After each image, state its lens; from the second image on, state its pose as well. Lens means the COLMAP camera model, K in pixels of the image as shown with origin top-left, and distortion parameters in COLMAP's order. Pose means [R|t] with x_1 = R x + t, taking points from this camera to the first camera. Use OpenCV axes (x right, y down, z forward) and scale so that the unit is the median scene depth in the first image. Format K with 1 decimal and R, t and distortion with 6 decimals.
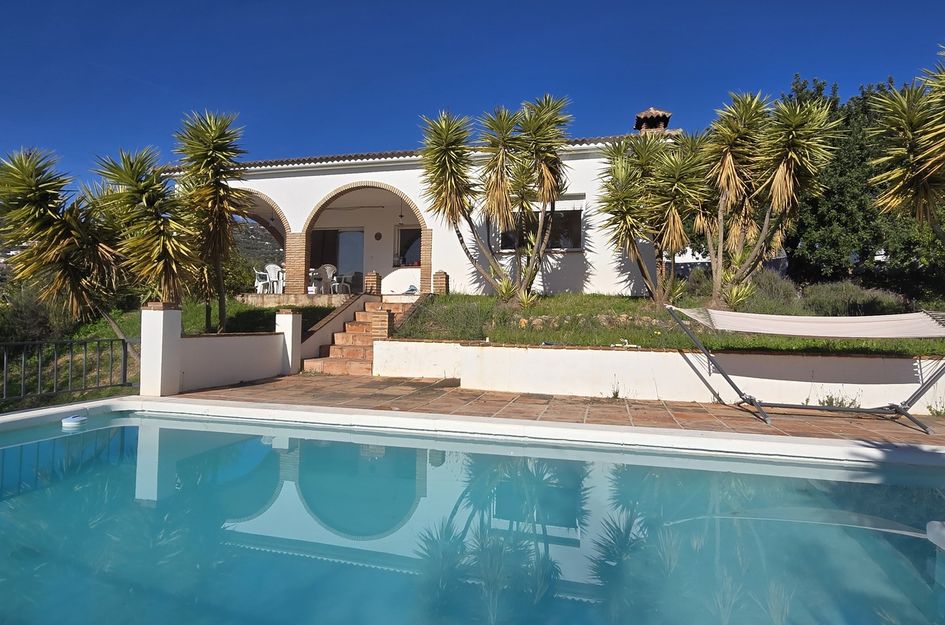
lens RADIAL K [[526.5, 0, 470.6], [0, 526.5, 313.2], [0, 0, 1]] dist [0.001910, 0.000867]
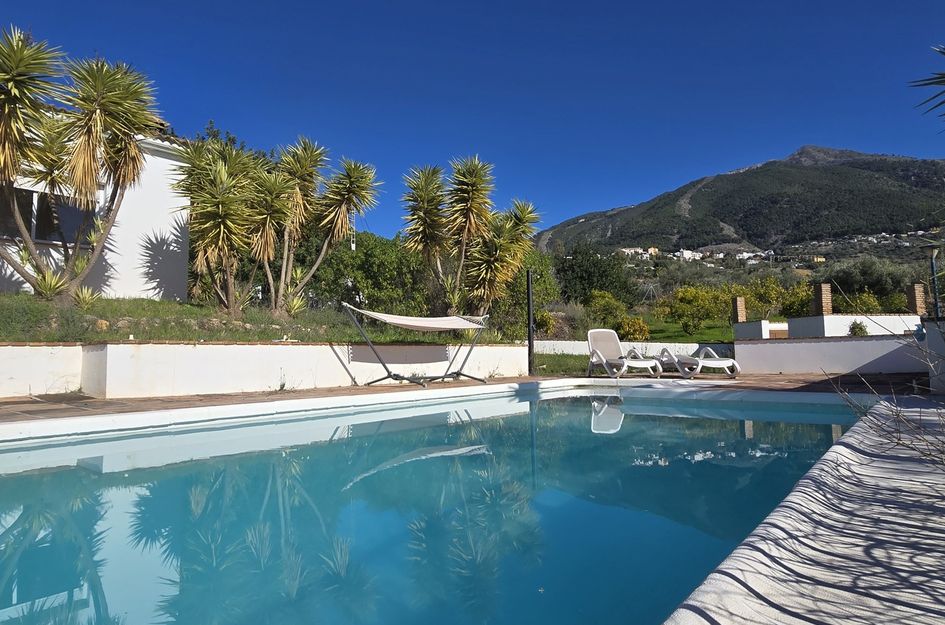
lens RADIAL K [[526.5, 0, 469.2], [0, 526.5, 312.6], [0, 0, 1]] dist [0.001910, 0.000867]
pose [[0.485326, 0.041808, 0.873333, -0.337702], [0.007162, 0.998633, -0.051786, 0.044922], [-0.874304, 0.031388, 0.484363, 0.106677]]
